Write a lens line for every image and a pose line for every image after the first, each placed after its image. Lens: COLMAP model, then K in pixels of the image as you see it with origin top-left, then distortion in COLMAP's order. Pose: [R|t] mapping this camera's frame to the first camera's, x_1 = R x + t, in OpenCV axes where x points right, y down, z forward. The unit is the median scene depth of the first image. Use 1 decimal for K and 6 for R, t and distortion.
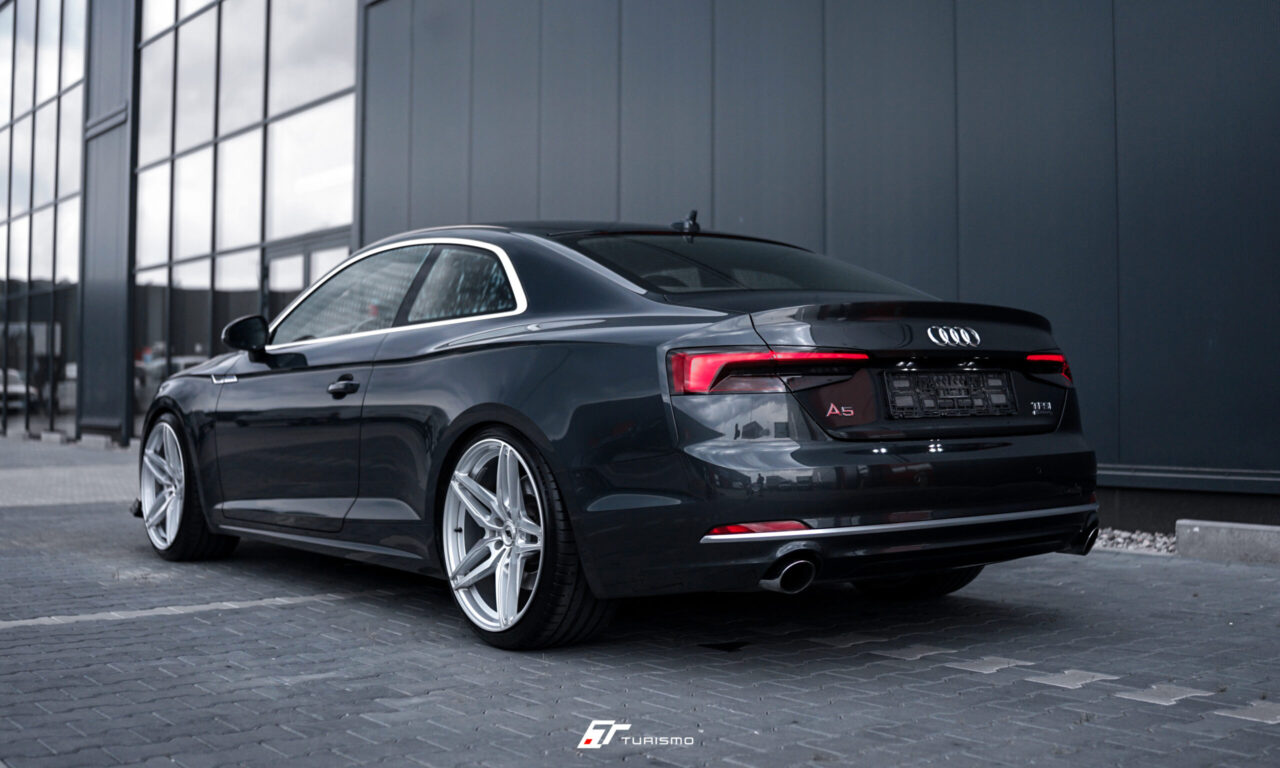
lens RADIAL K [[1436.5, 0, 640.0], [0, 1436.5, 384.0], [0, 0, 1]] dist [-0.148026, 0.013800]
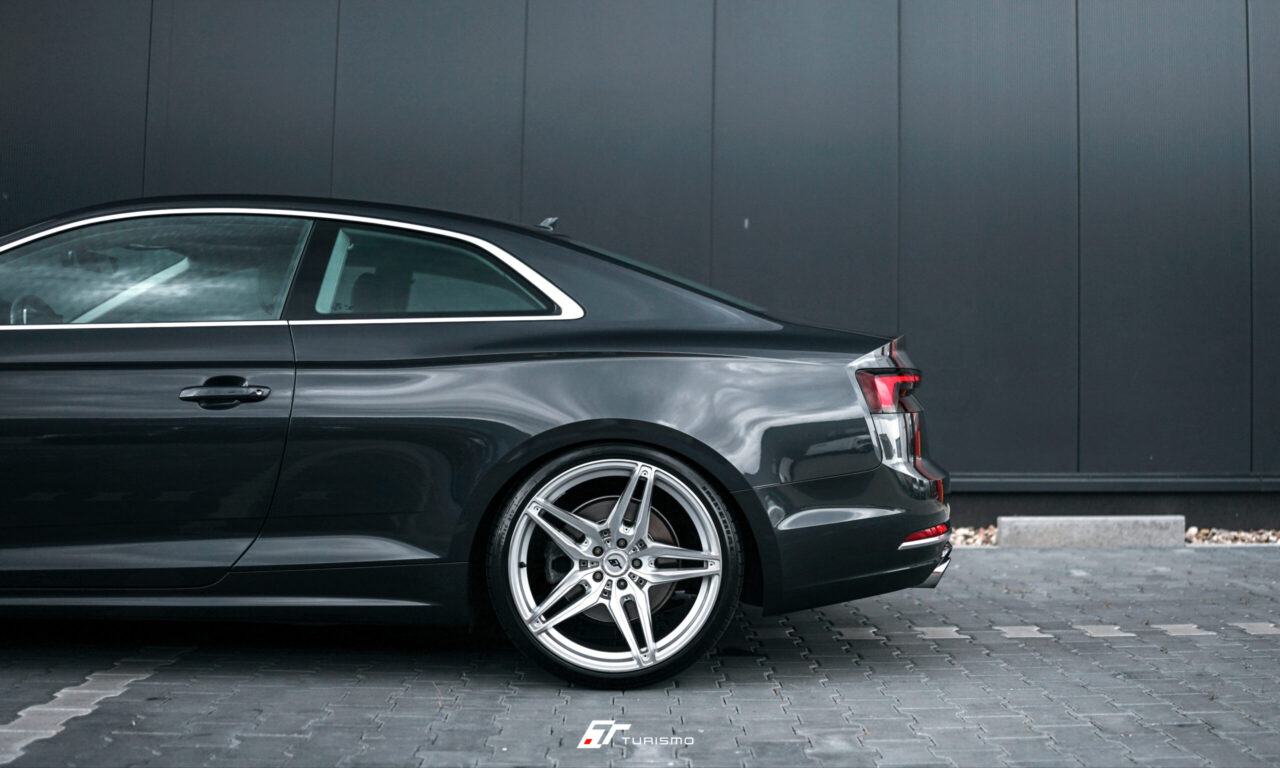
lens RADIAL K [[1436.5, 0, 640.0], [0, 1436.5, 384.0], [0, 0, 1]] dist [-0.148026, 0.013800]
pose [[0.585288, 0.018737, 0.810609, -0.801147], [-0.020282, 0.999758, -0.008464, -0.001153], [-0.810572, -0.011487, 0.585527, 0.448474]]
